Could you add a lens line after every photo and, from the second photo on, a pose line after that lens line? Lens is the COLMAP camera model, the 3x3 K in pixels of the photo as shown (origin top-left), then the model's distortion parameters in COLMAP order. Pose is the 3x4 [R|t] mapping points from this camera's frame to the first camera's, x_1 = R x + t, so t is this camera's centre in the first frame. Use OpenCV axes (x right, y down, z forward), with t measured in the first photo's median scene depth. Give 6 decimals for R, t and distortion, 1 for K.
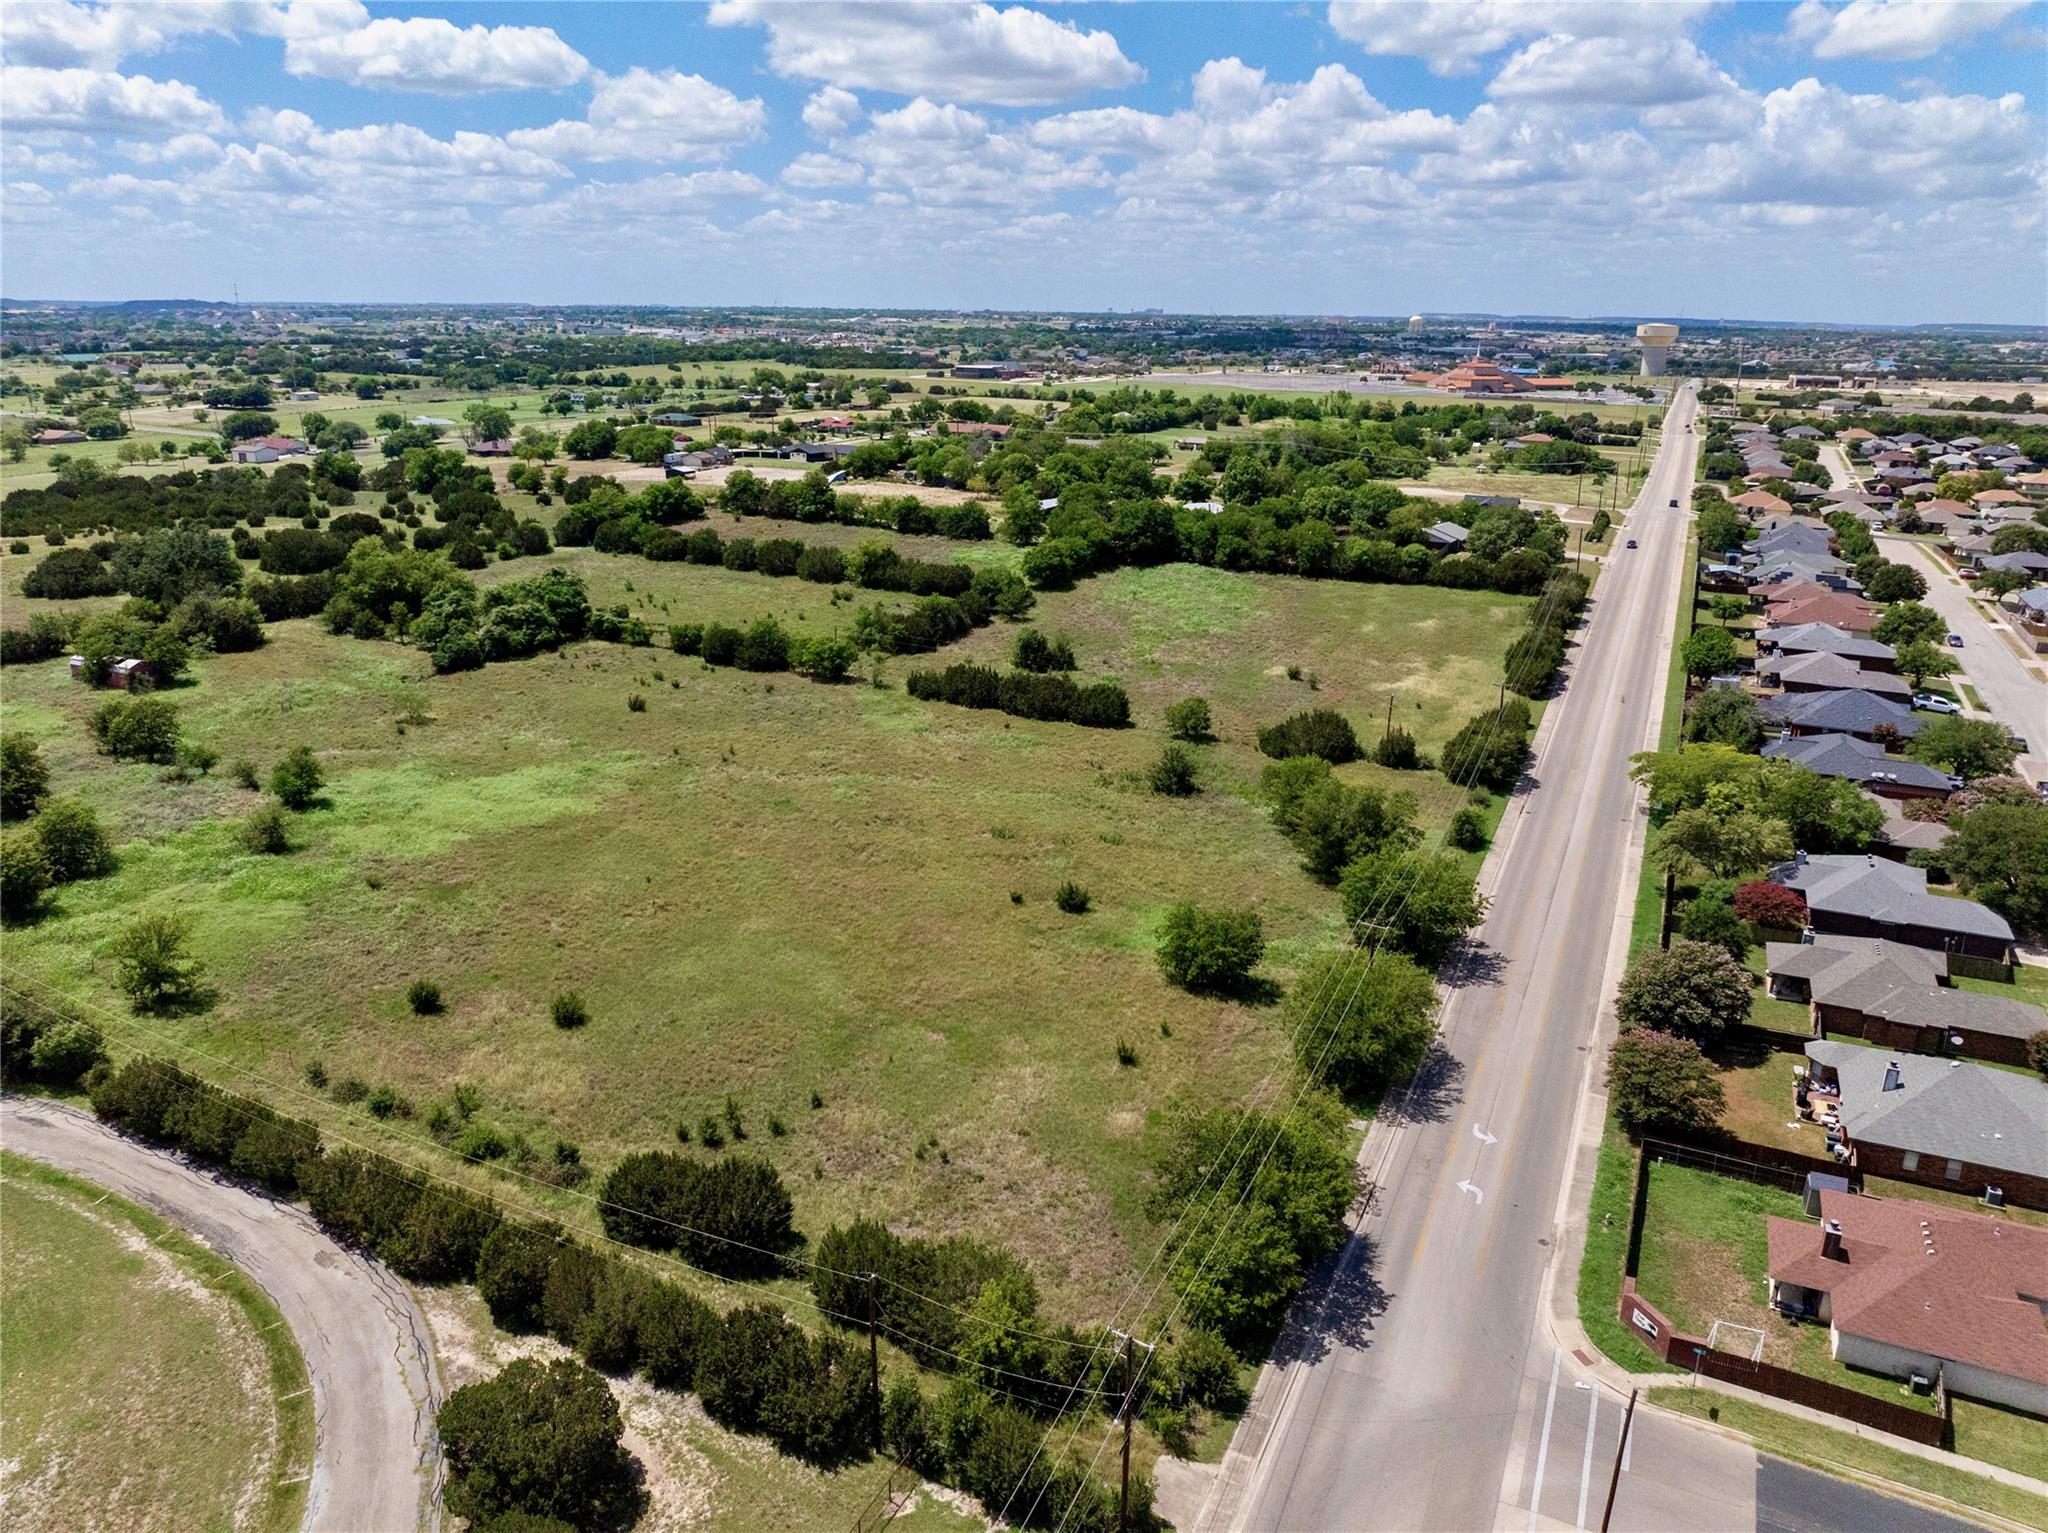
lens RADIAL K [[1454.7, 0, 1024.0], [0, 1454.7, 766.5], [0, 0, 1]] dist [-0.032803, -0.006929]
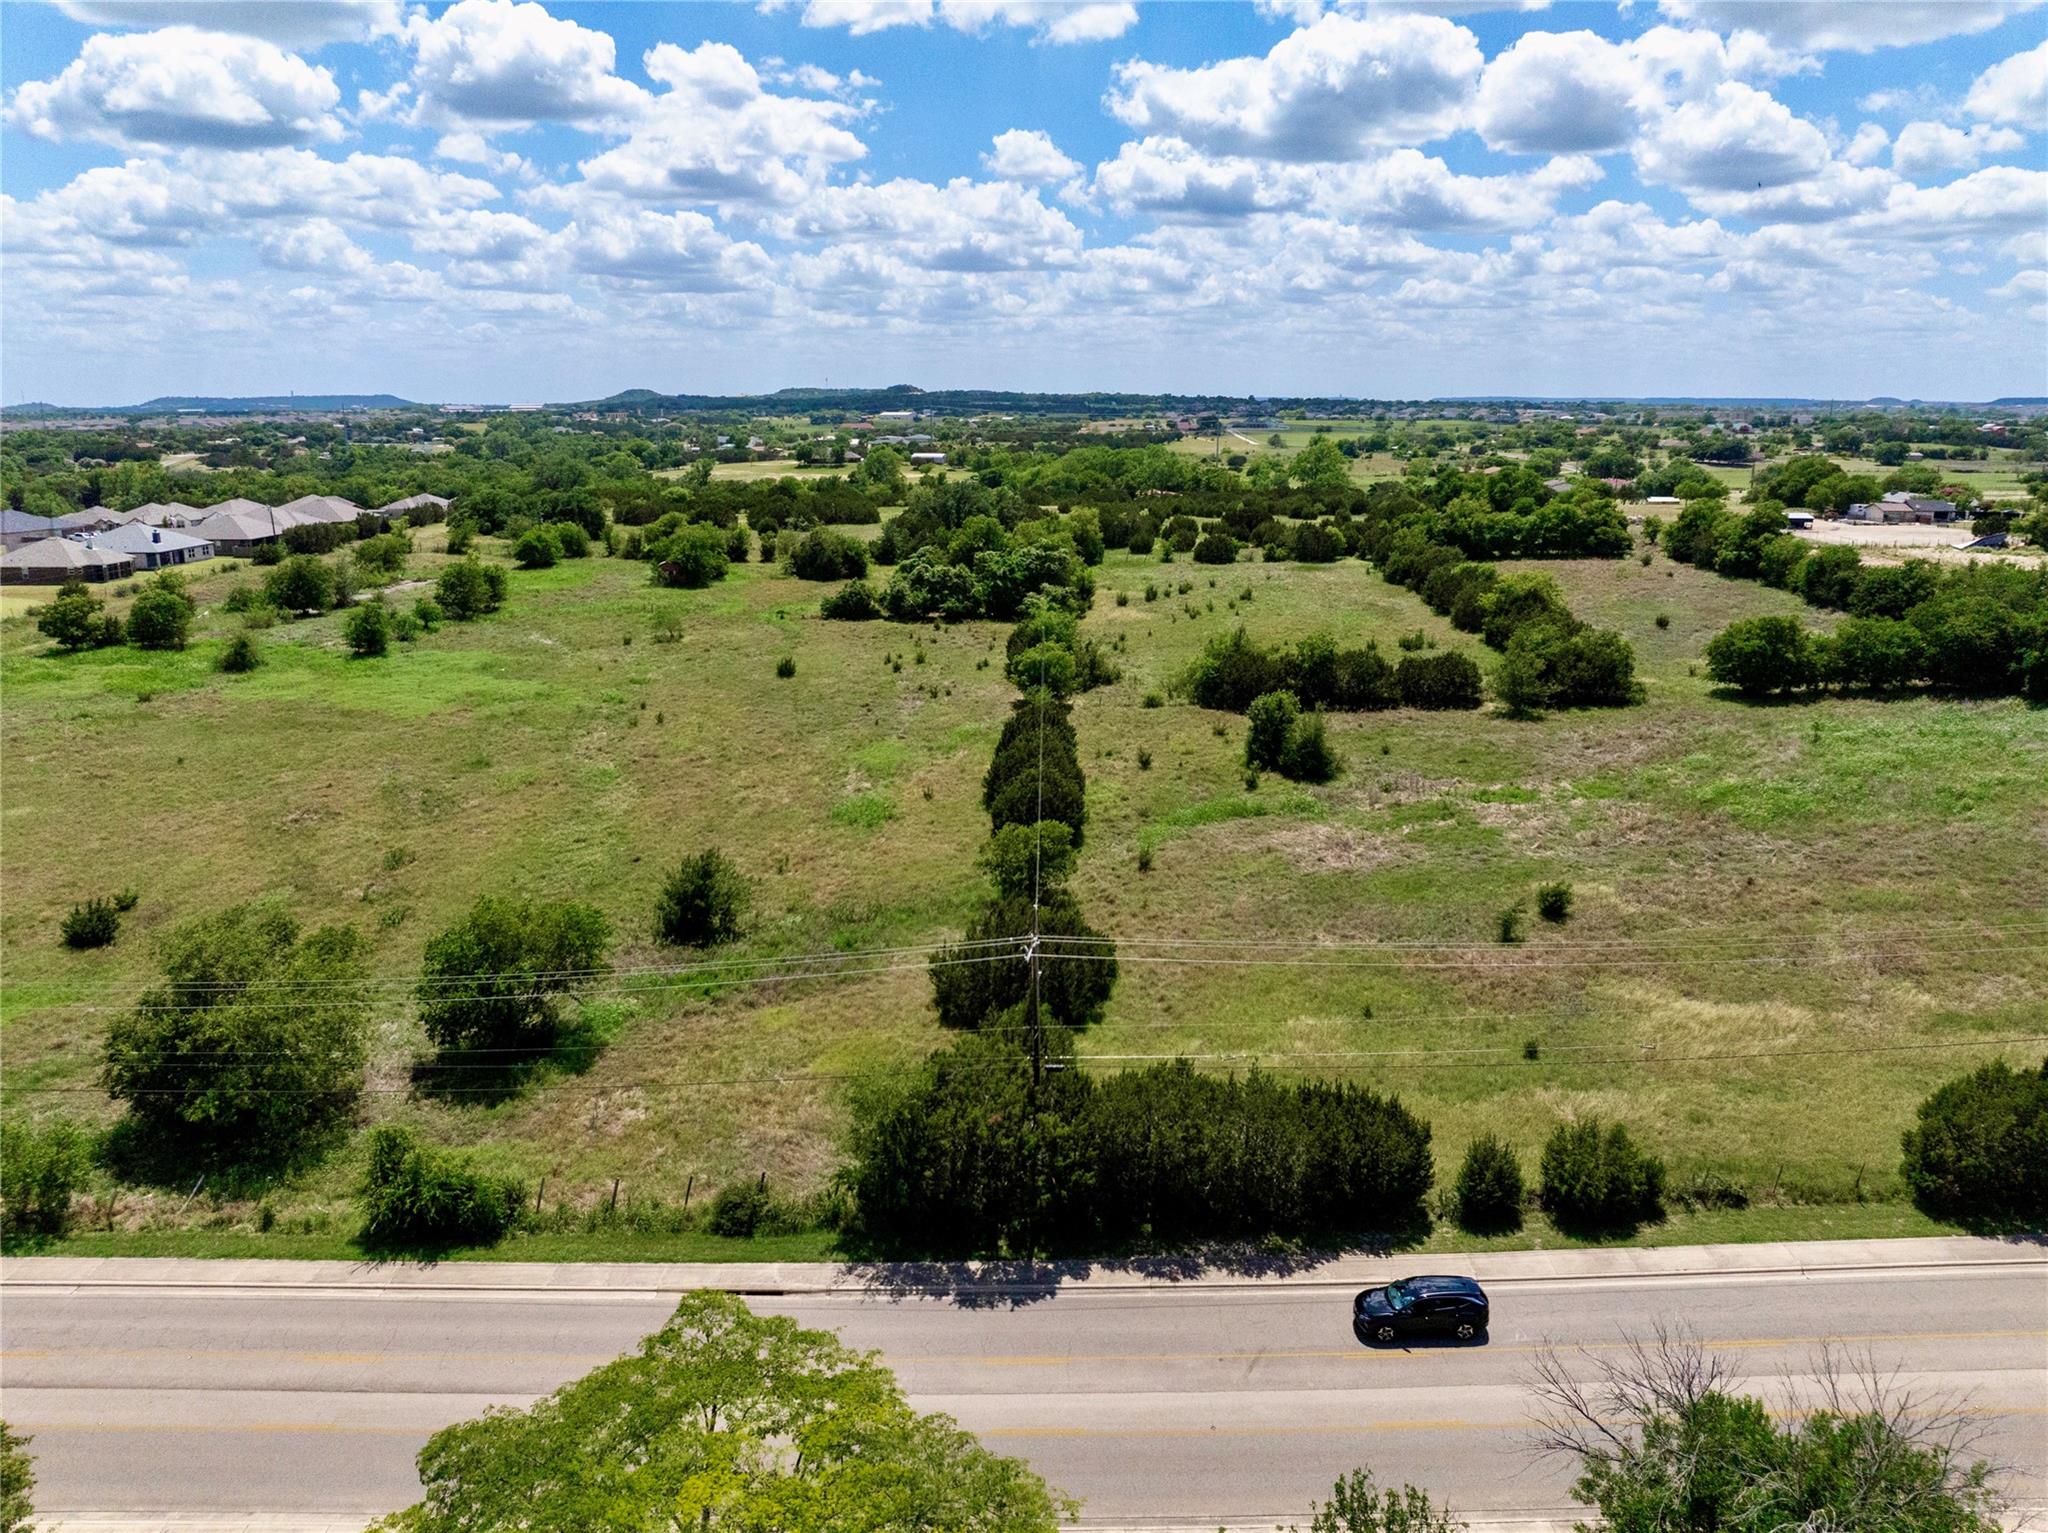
lens RADIAL K [[1454.7, 0, 1024.0], [0, 1454.7, 766.5], [0, 0, 1]] dist [-0.032803, -0.006929]
pose [[0.393952, 0.217401, -0.893050, 0.731839], [-0.268179, 0.956534, 0.114553, -0.162452], [0.879137, 0.194369, 0.435131, 1.005868]]
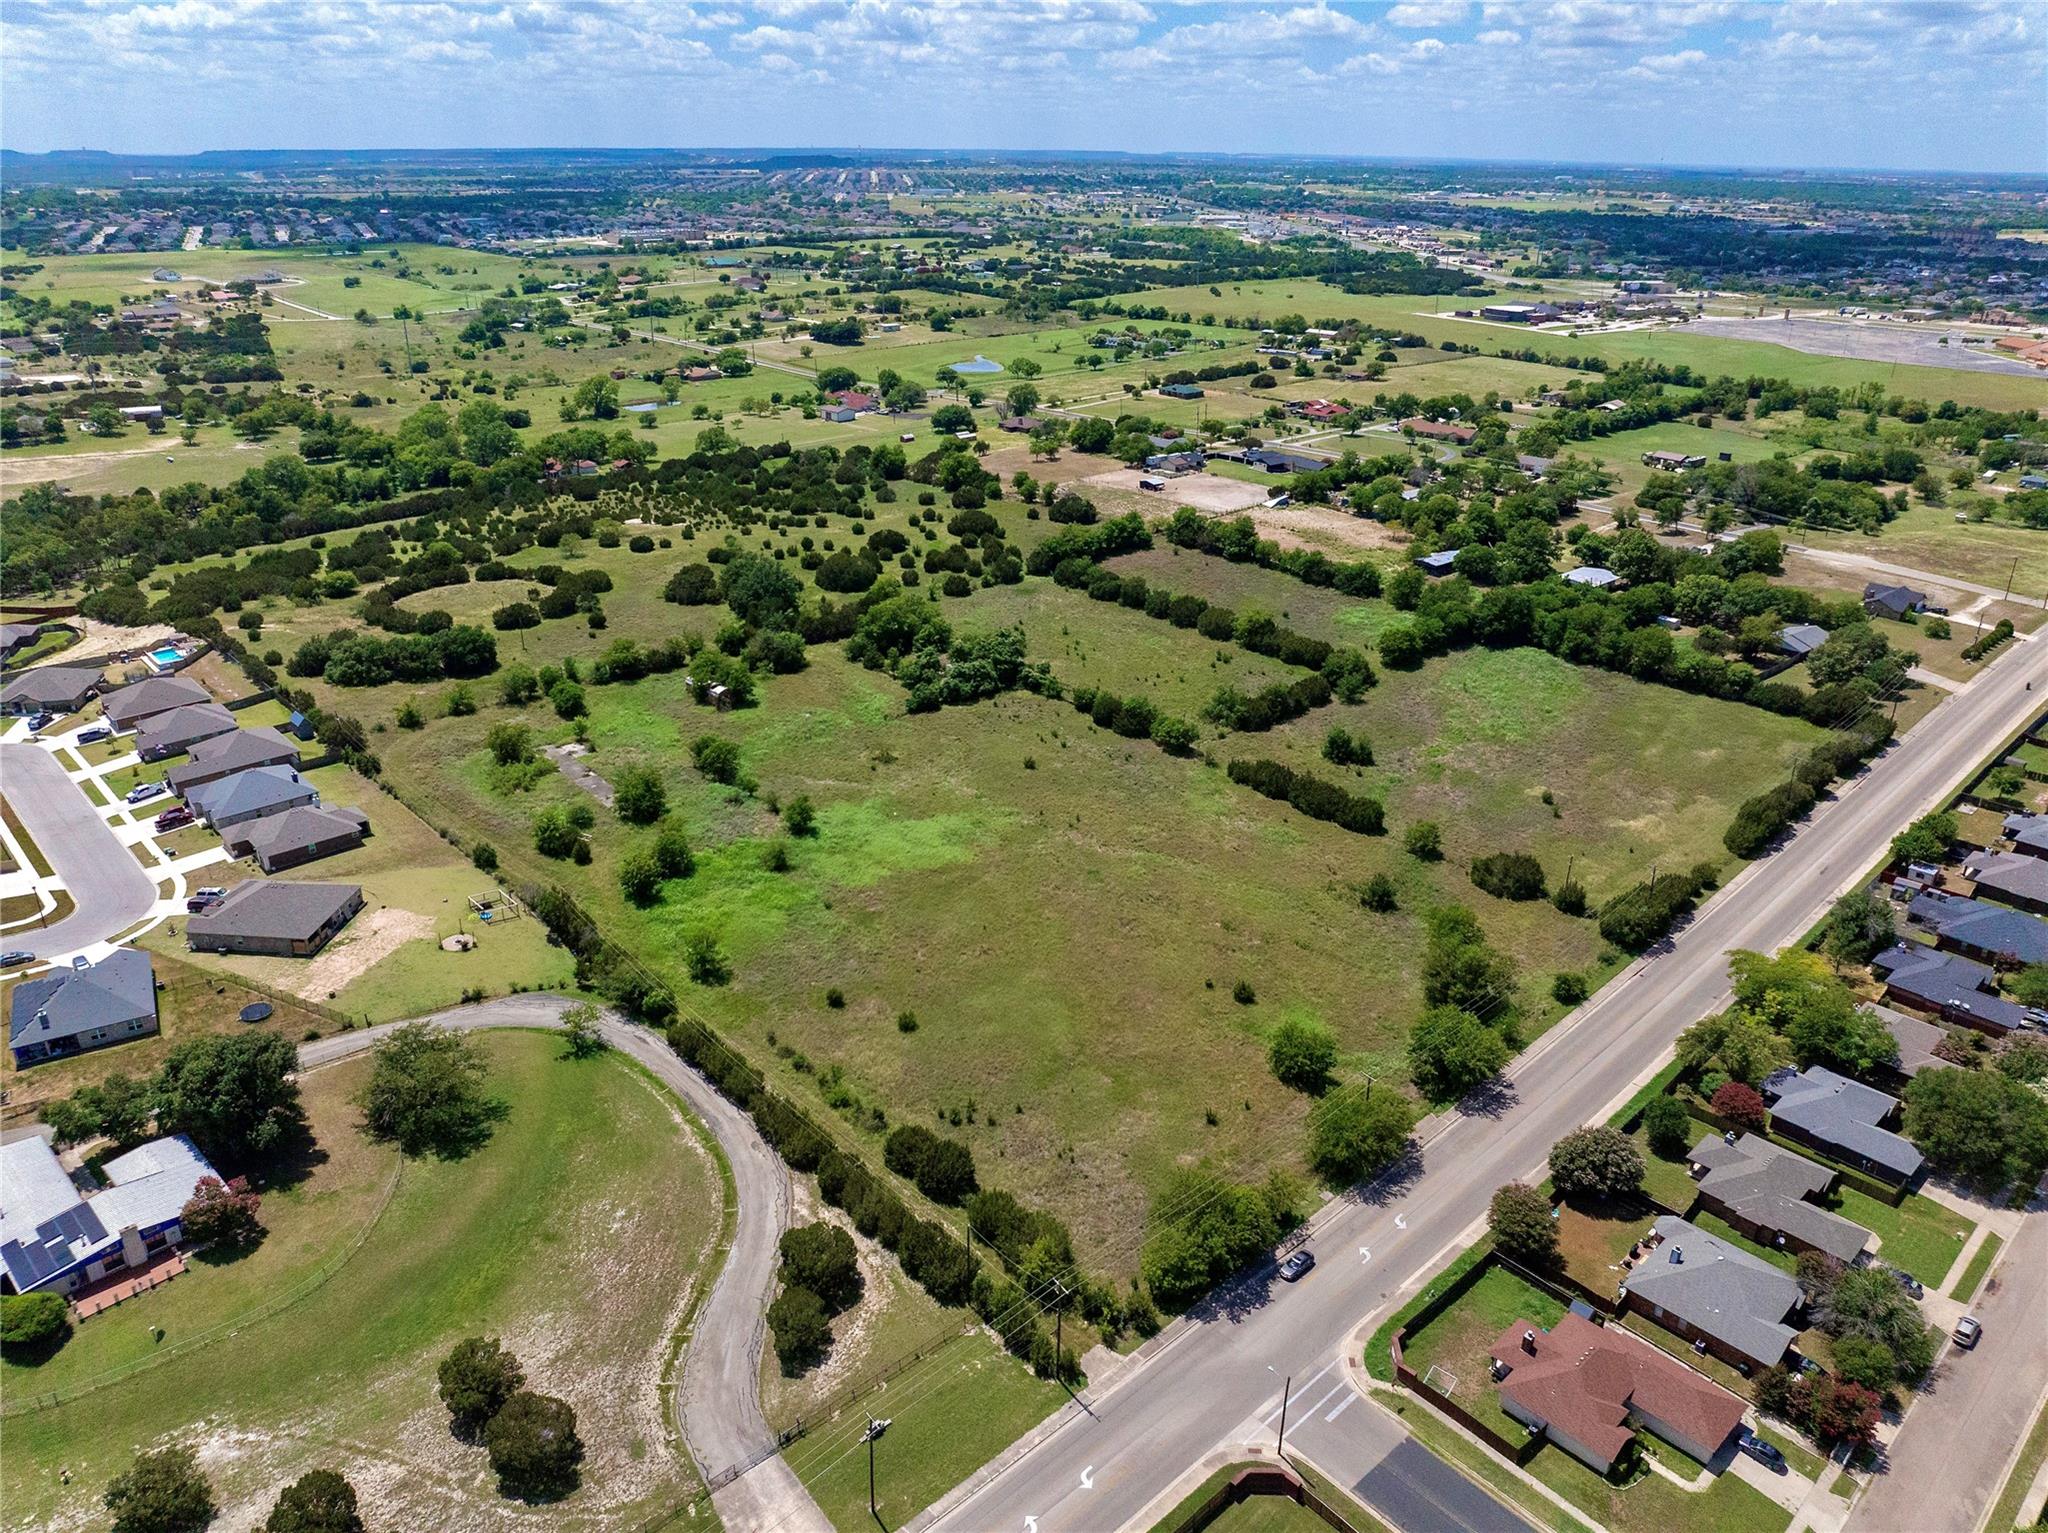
lens RADIAL K [[1454.7, 0, 1024.0], [0, 1454.7, 766.5], [0, 0, 1]] dist [-0.032803, -0.006929]
pose [[0.928303, 0.148362, -0.340942, 0.281745], [-0.114655, 0.986480, 0.117092, -0.271408], [0.353705, -0.069606, 0.932764, -0.433707]]
